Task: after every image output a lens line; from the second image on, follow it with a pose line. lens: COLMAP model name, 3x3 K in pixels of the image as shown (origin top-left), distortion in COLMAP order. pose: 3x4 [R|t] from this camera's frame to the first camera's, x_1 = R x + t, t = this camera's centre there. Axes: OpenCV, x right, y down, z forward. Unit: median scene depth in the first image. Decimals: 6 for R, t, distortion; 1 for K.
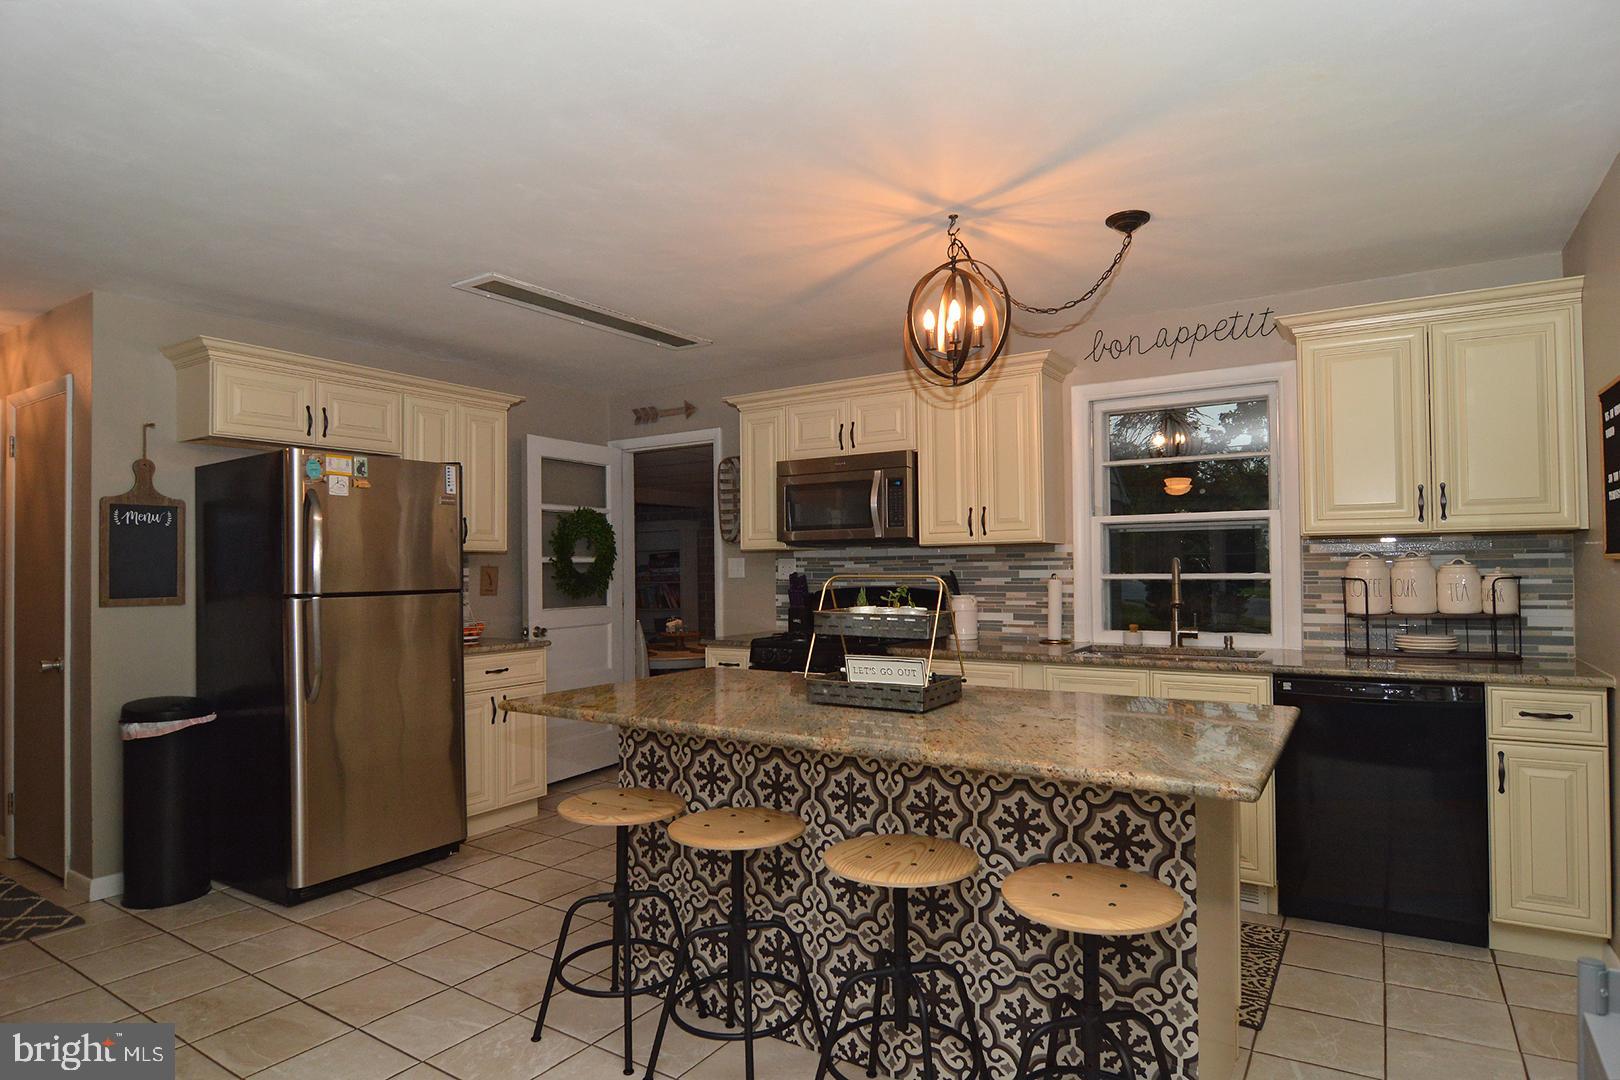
lens RADIAL K [[884.2, 0, 803.9], [0, 884.2, 548.6], [0, 0, 1]] dist [-0.013967, -0.003145]
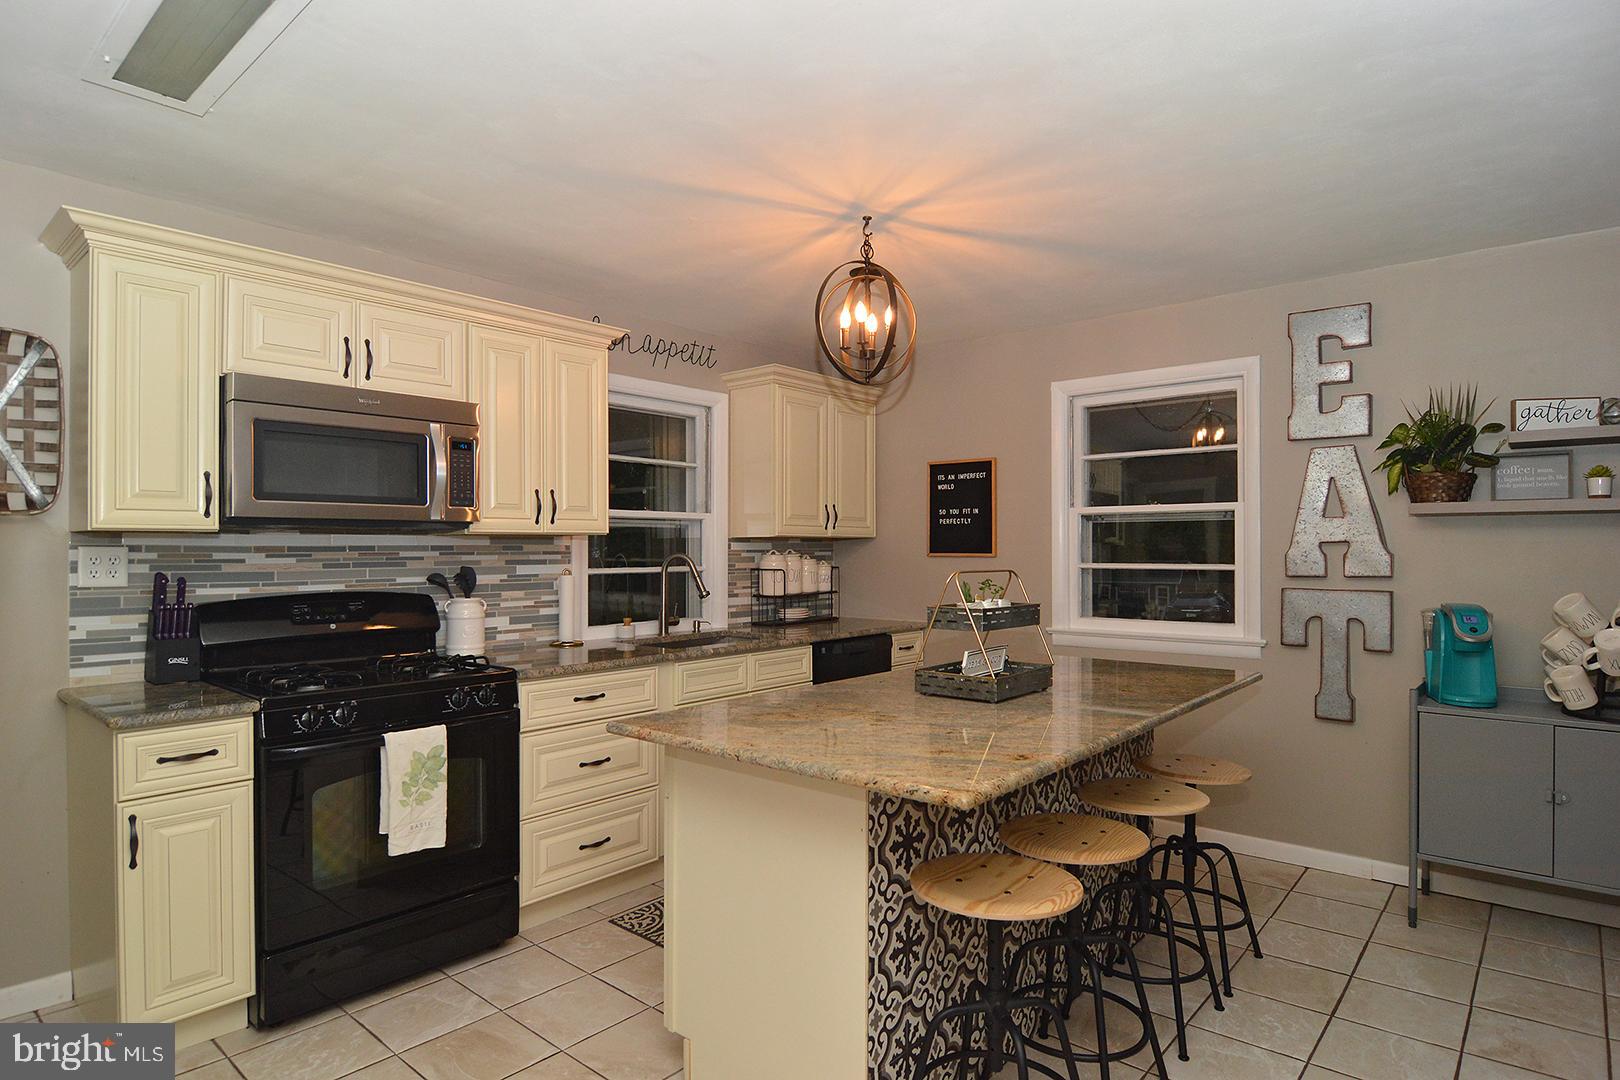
lens RADIAL K [[884.2, 0, 803.5], [0, 884.2, 542.3], [0, 0, 1]] dist [-0.013967, -0.003145]
pose [[0.138325, 0.017531, 0.990232, -0.572305], [-0.018860, 0.999709, -0.015064, 0.010230], [-0.990207, -0.016592, 0.138615, 0.626639]]
